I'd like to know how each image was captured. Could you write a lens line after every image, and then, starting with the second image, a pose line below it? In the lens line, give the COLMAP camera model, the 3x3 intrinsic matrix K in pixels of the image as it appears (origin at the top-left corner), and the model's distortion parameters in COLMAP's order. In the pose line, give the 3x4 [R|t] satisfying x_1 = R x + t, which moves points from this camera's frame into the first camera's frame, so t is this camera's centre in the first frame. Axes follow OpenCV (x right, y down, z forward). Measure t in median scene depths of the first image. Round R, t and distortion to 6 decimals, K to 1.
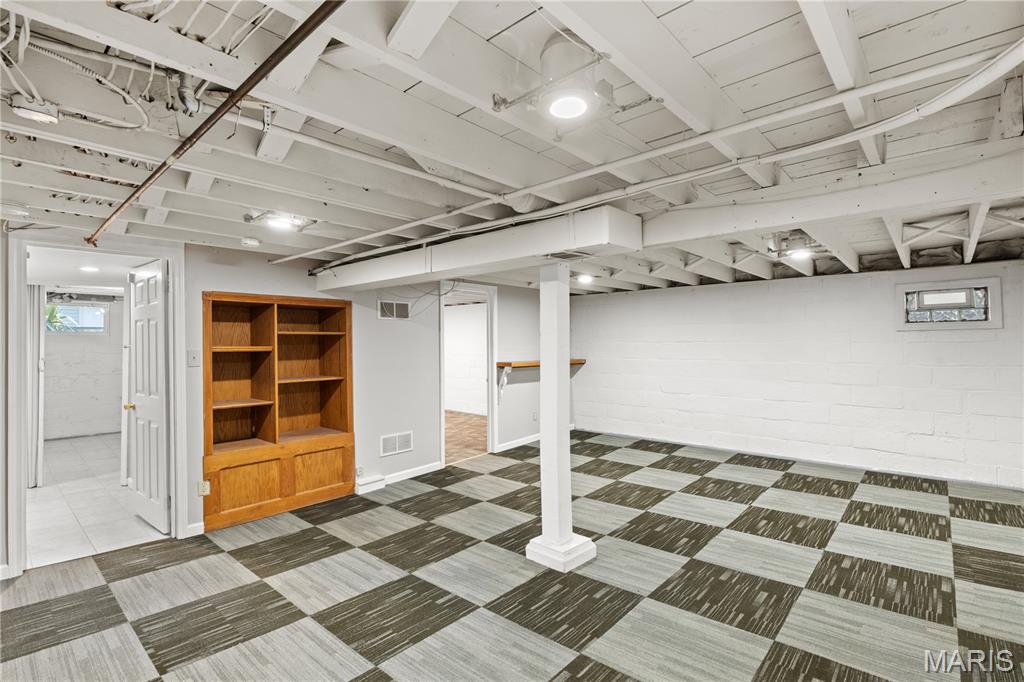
lens RADIAL K [[469.1, 0, 524.2], [0, 469.1, 344.2], [0, 0, 1]] dist [0.003557, -0.000059]
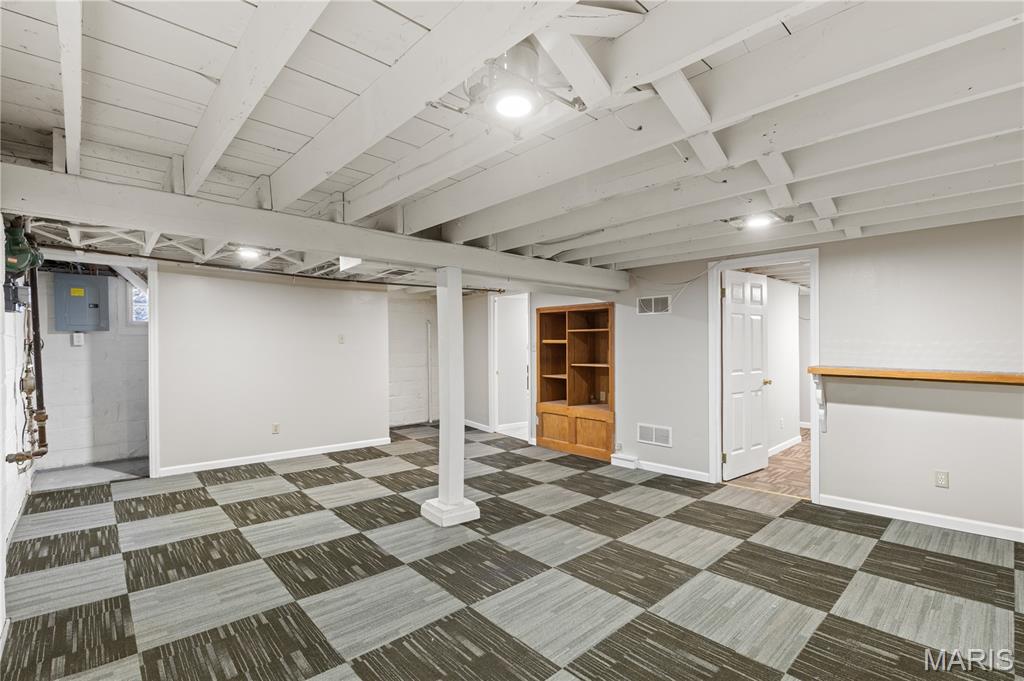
lens RADIAL K [[469.1, 0, 524.2], [0, 469.1, 343.7], [0, 0, 1]] dist [0.003557, -0.000059]
pose [[-0.093384, 0.007982, -0.995598, 1.054921], [0.000085, 0.999968, 0.008009, 0.005507], [0.995630, 0.000664, -0.093382, 1.101890]]
